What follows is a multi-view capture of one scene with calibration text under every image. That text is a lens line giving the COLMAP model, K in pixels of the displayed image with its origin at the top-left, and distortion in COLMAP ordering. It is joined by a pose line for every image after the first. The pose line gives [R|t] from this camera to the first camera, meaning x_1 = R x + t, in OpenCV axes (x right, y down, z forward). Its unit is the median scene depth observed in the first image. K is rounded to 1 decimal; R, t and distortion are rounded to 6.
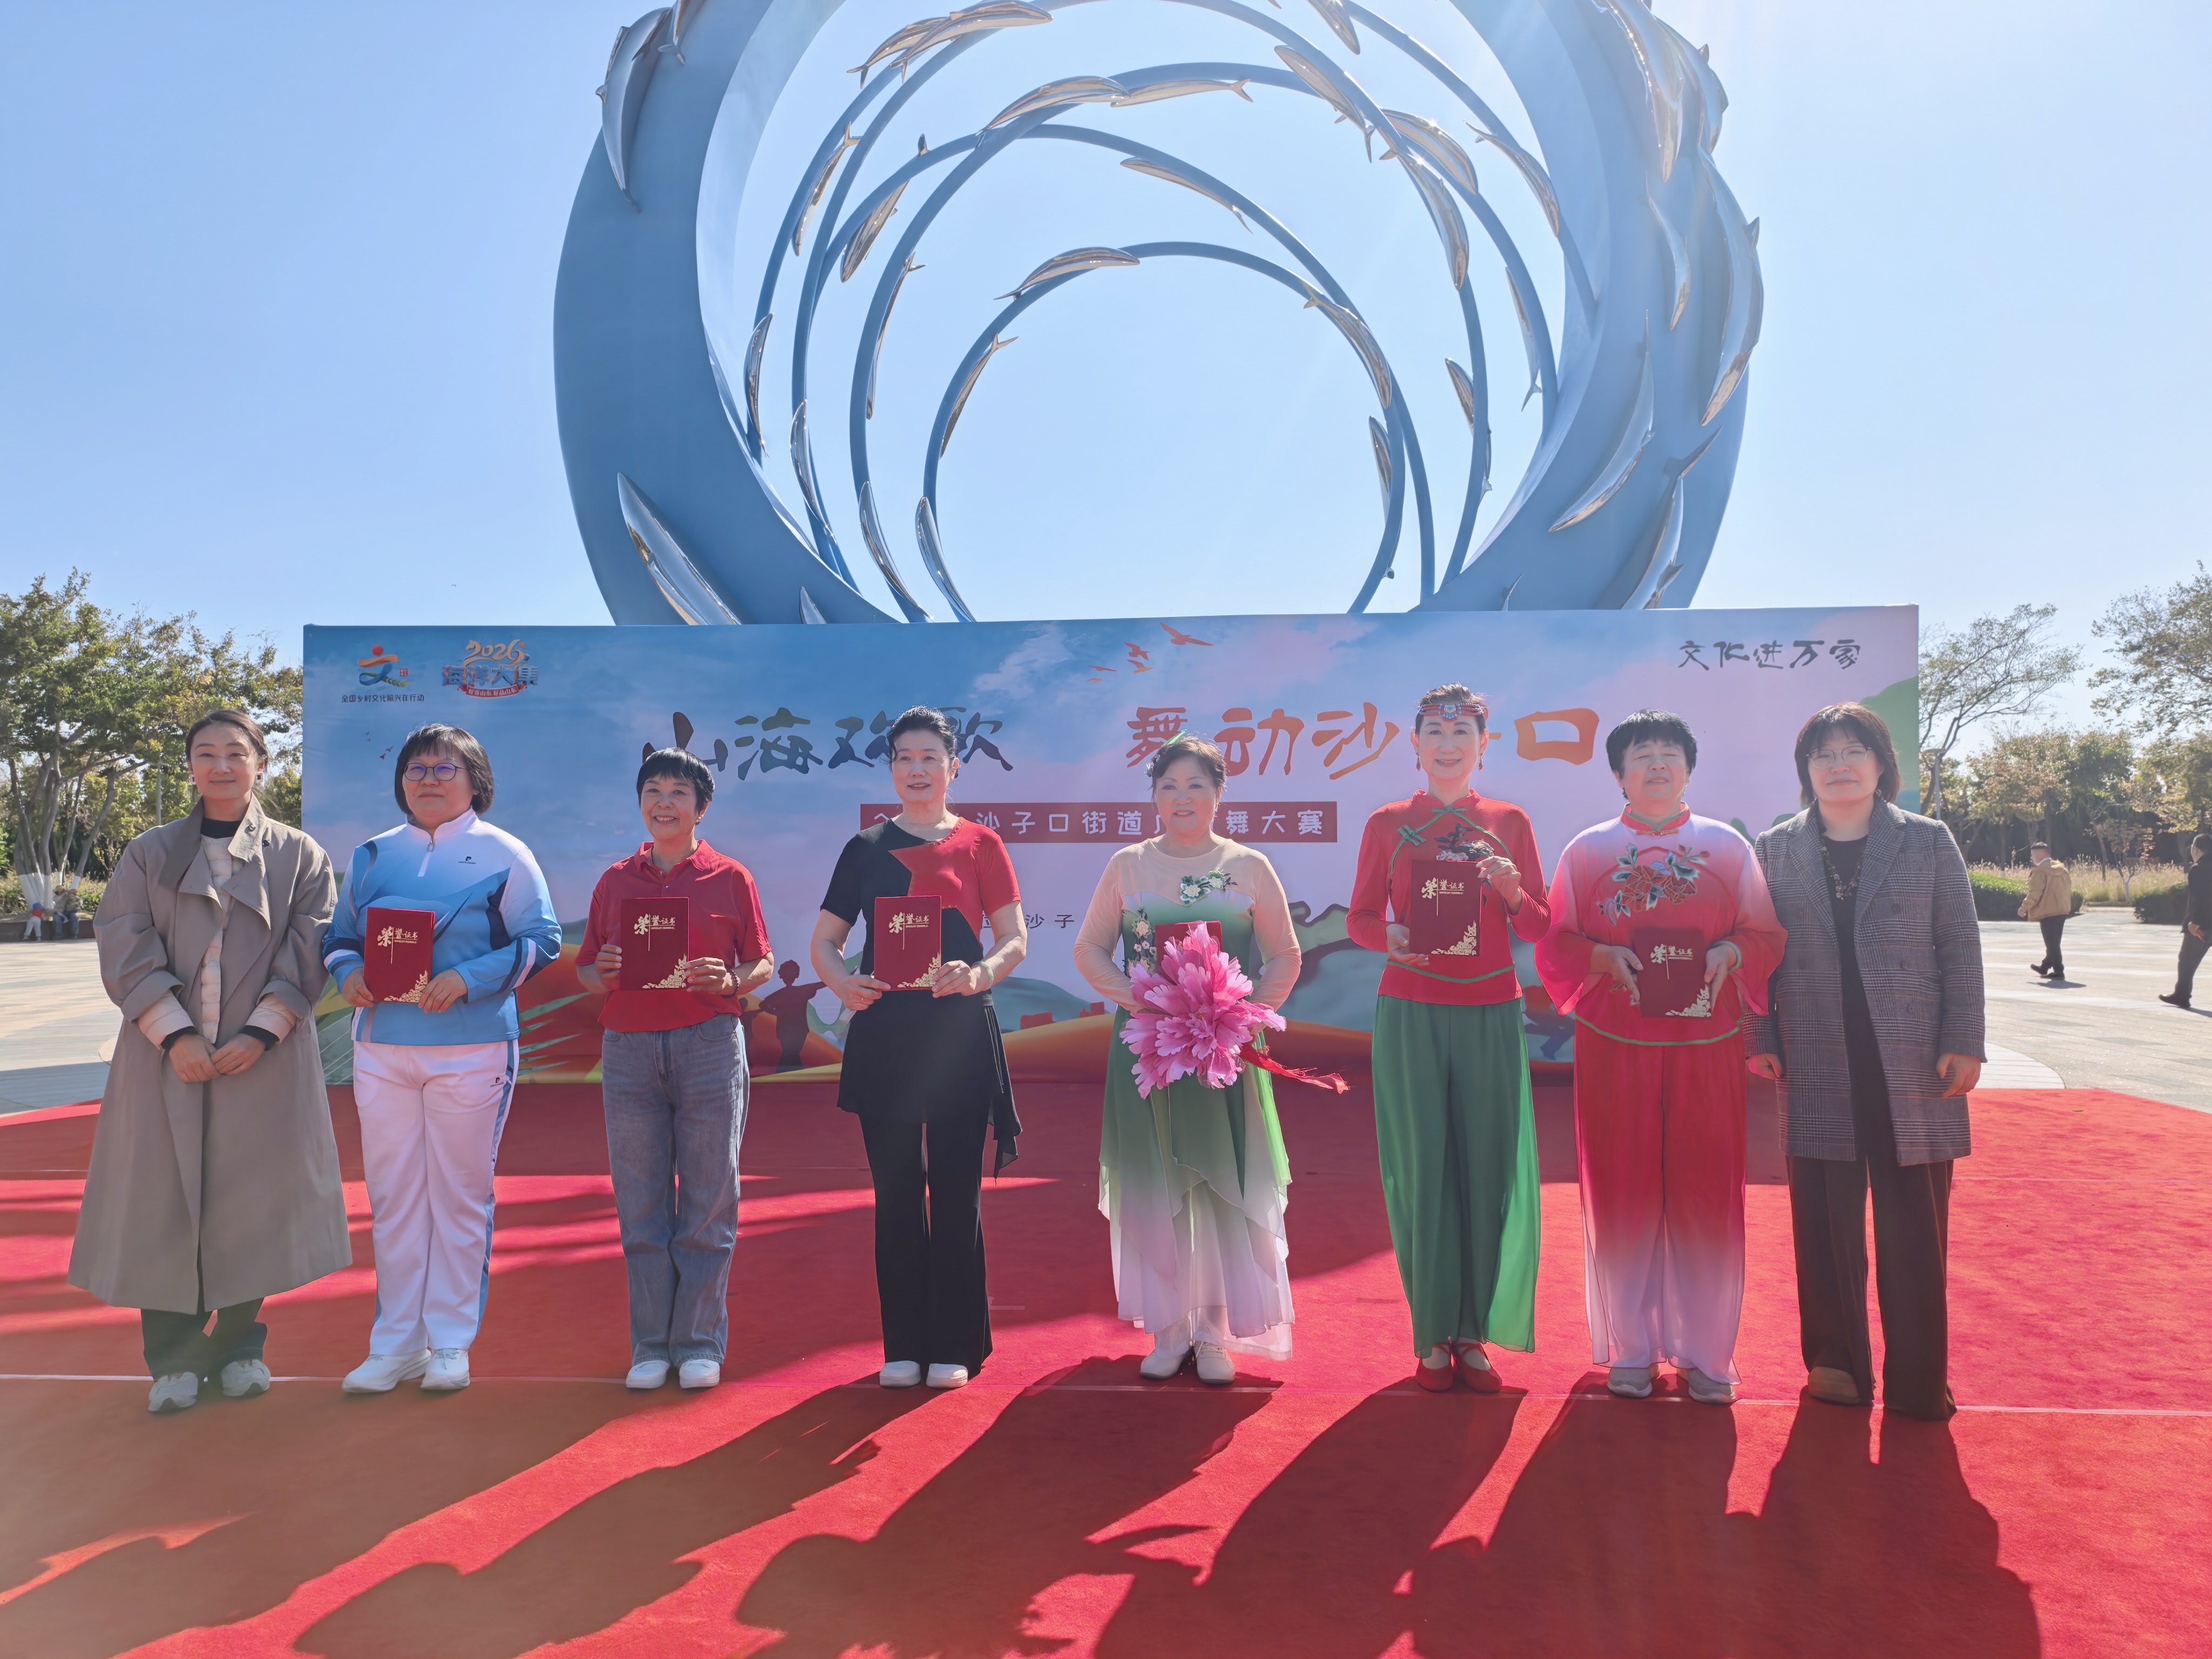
lens RADIAL K [[1568.2, 0, 1081.8], [0, 1568.2, 825.2], [0, 0, 1]] dist [0.029987, -0.012539]
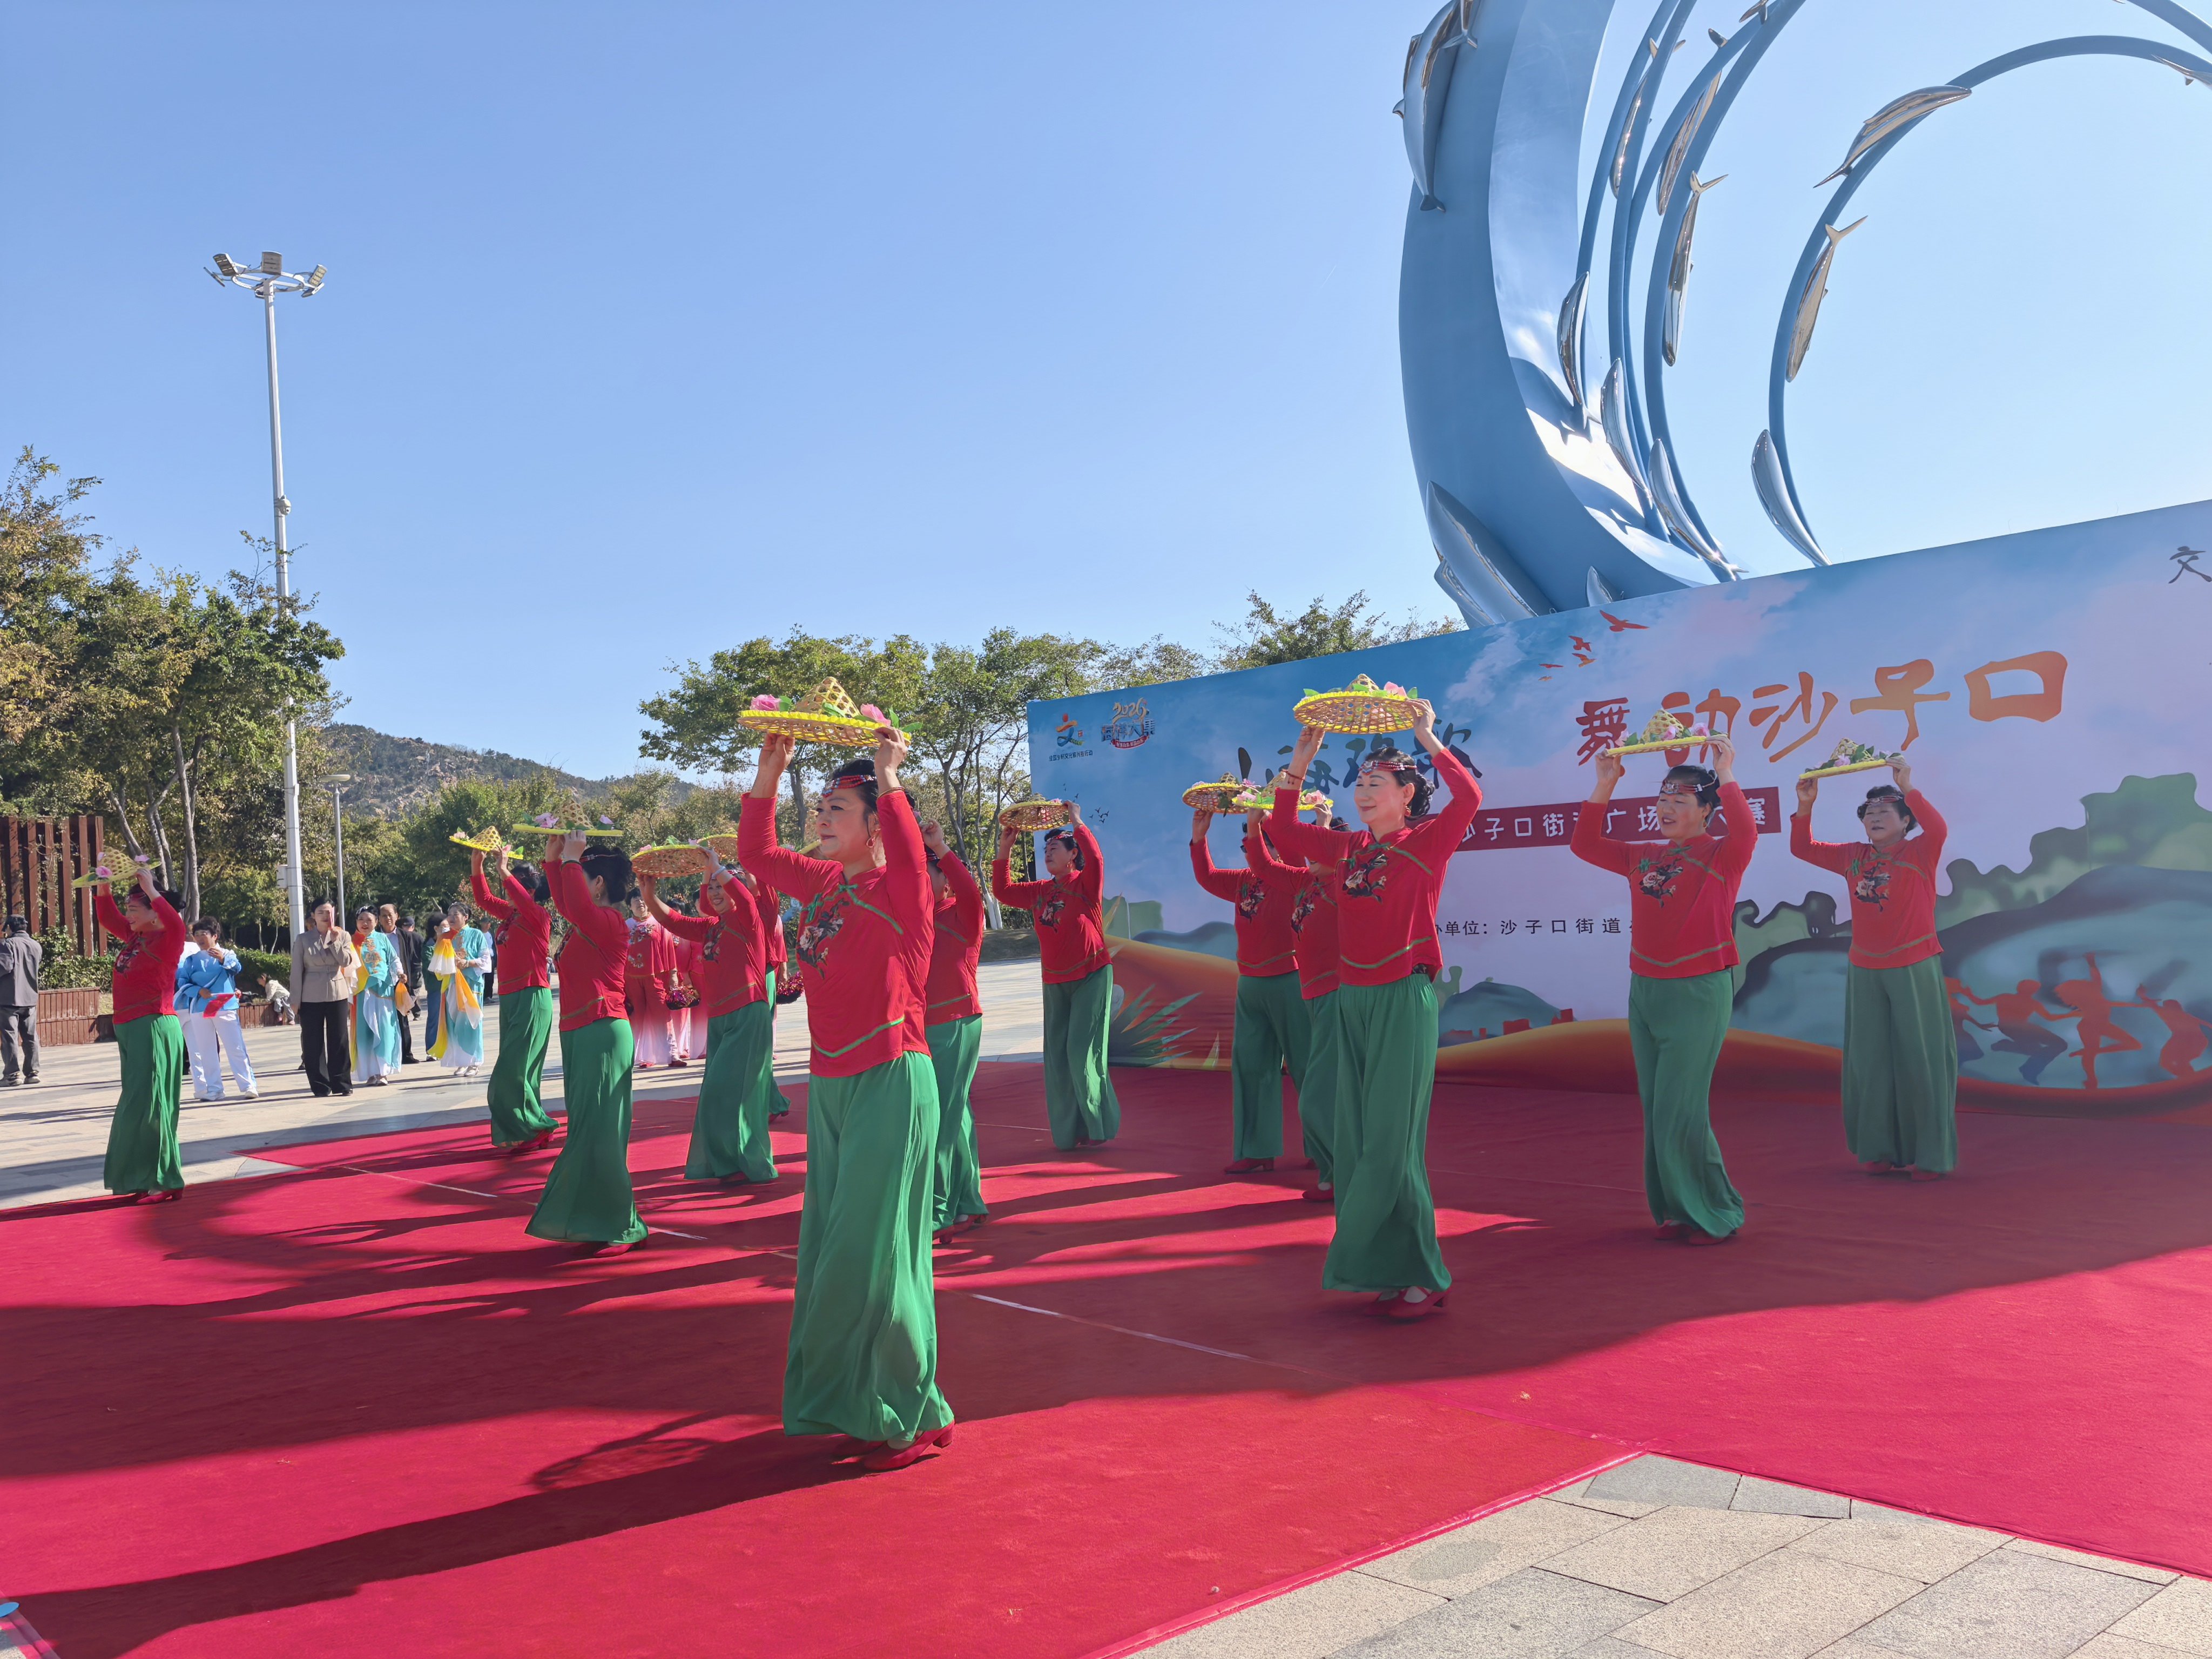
lens RADIAL K [[1918.0, 0, 1103.8], [0, 1918.0, 845.0], [0, 0, 1]] dist [0.037123, -0.031155]
pose [[0.694276, -0.048120, -0.718098, 0.652695], [0.070125, 0.997538, 0.000954, -0.009447], [0.716284, -0.051019, 0.695941, -0.035661]]
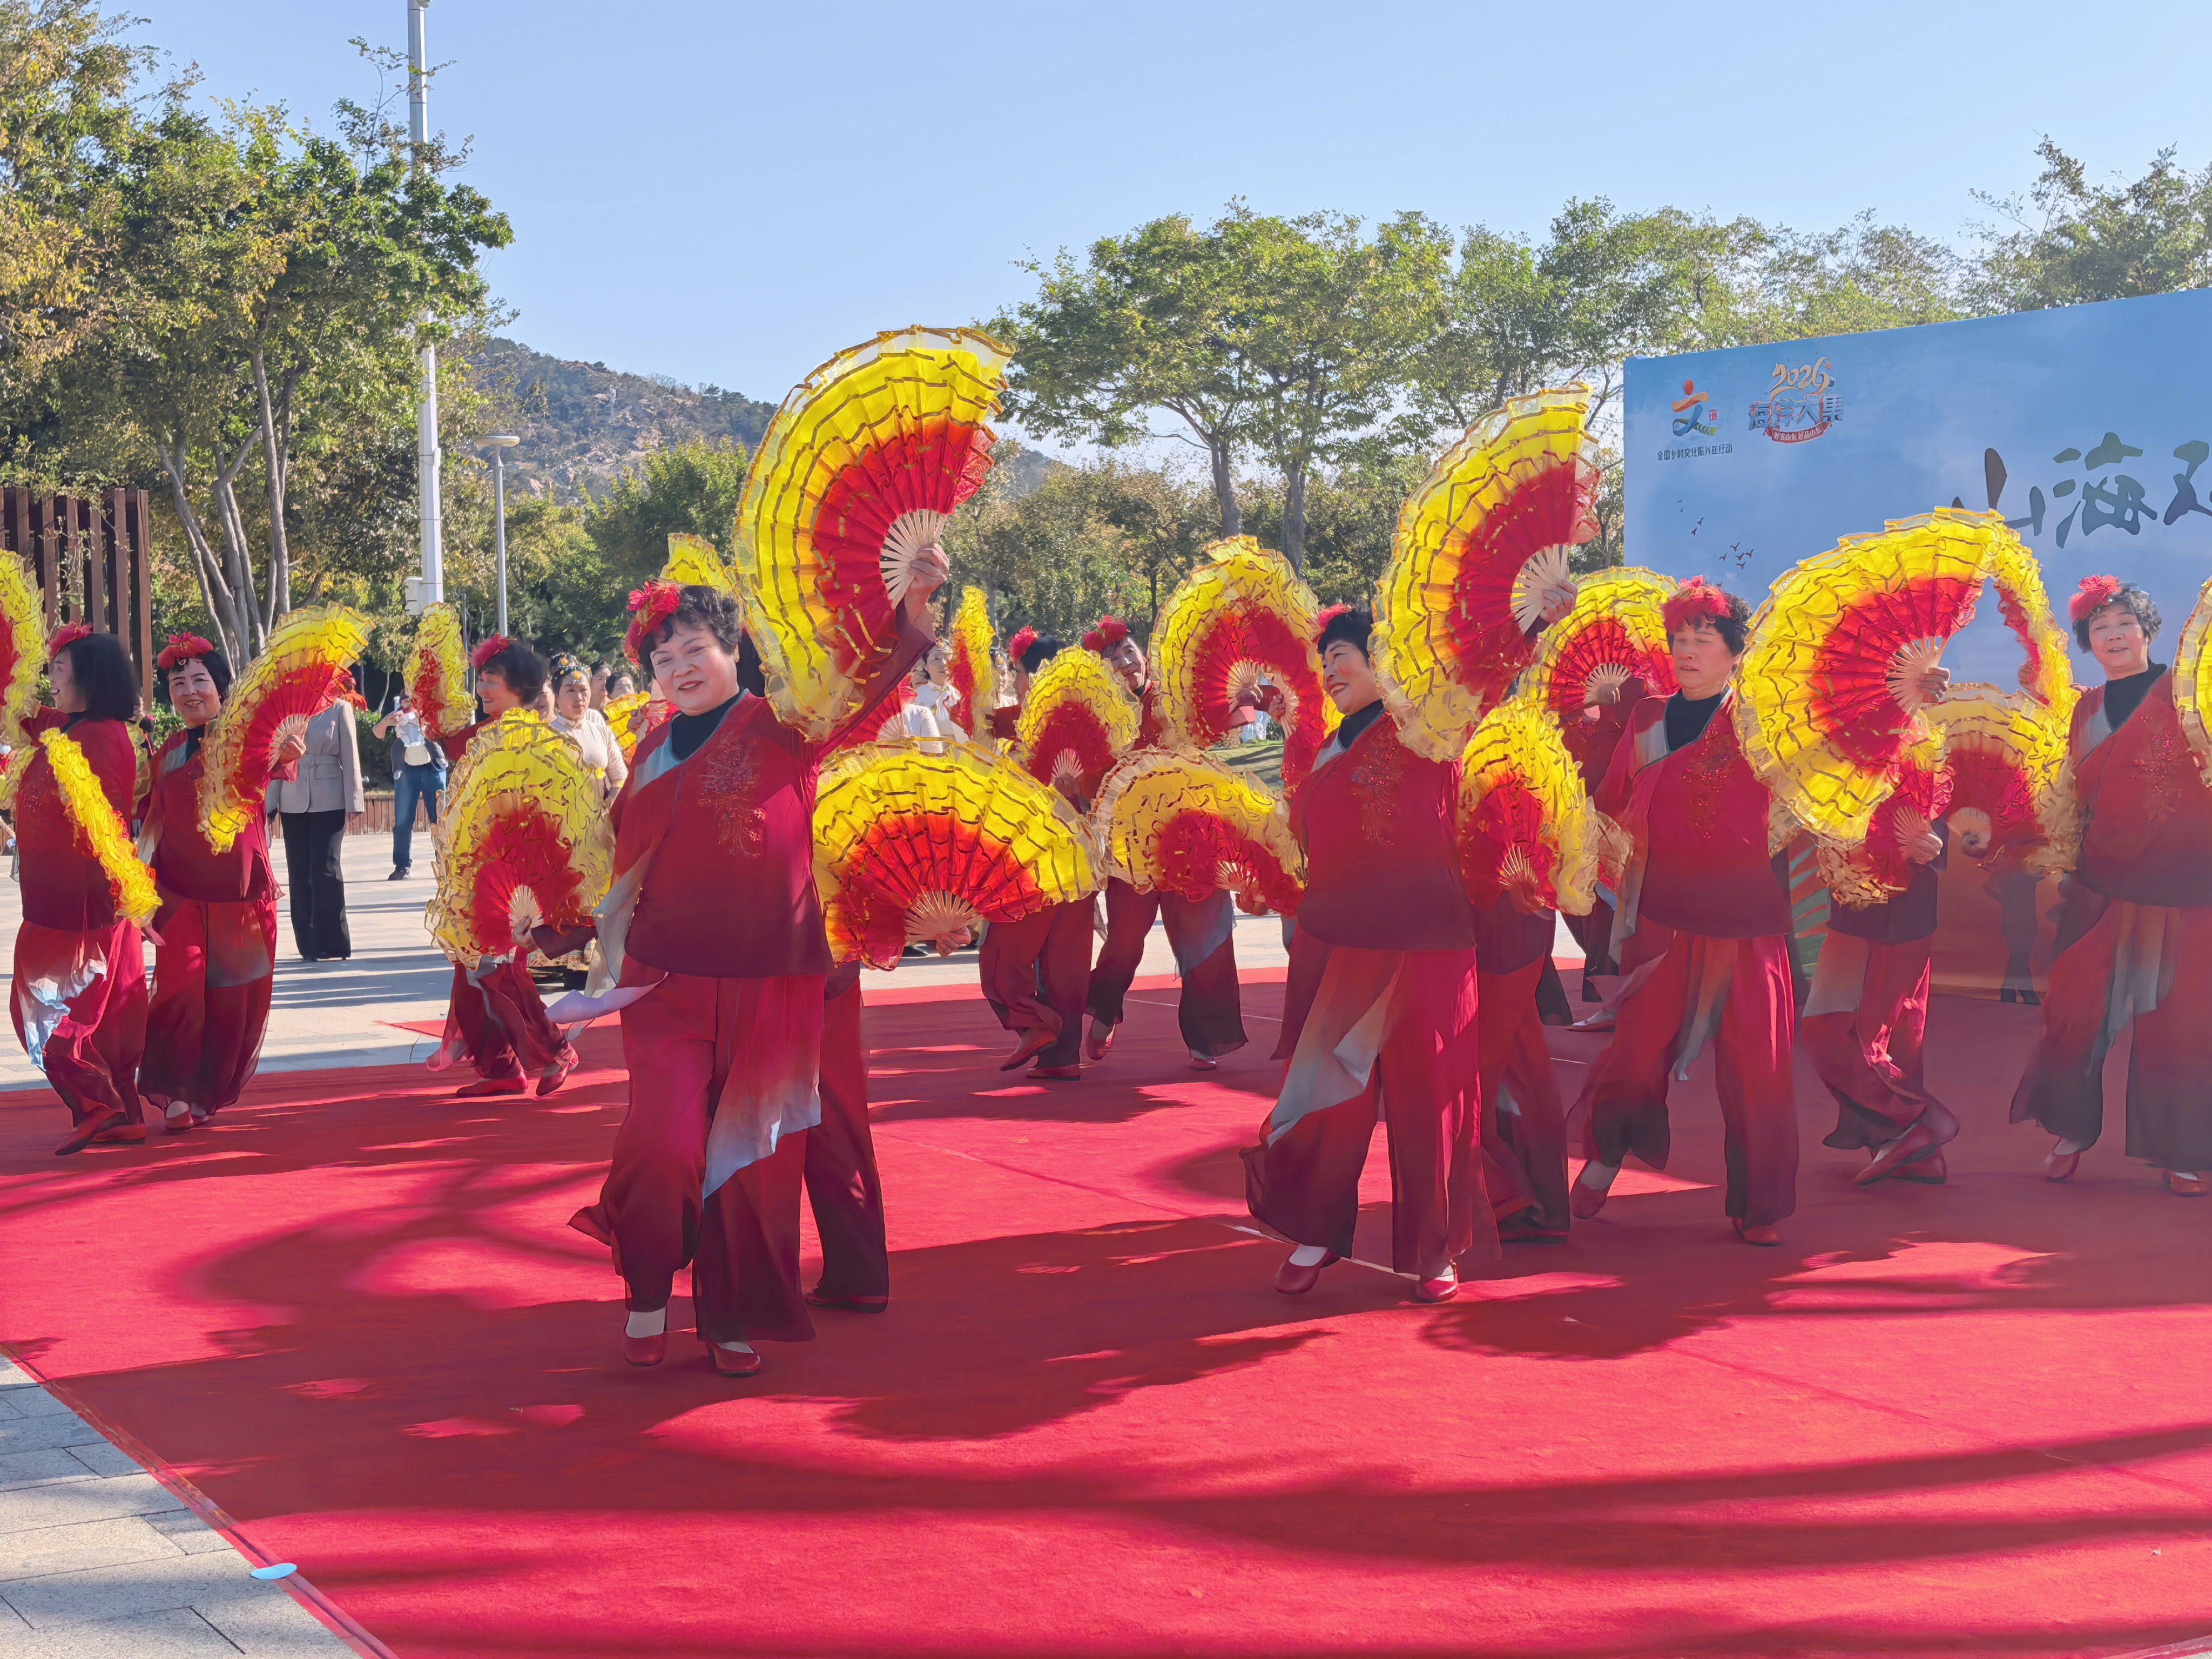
lens RADIAL K [[3311.2, 0, 1064.1], [0, 3311.2, 957.1], [0, 0, 1]] dist [0.015309, 0.000000]
pose [[0.536743, 0.070004, -0.840836, 0.718462], [0.037288, 0.993611, 0.106525, -0.021638], [0.842921, -0.088530, 0.530704, -0.095164]]
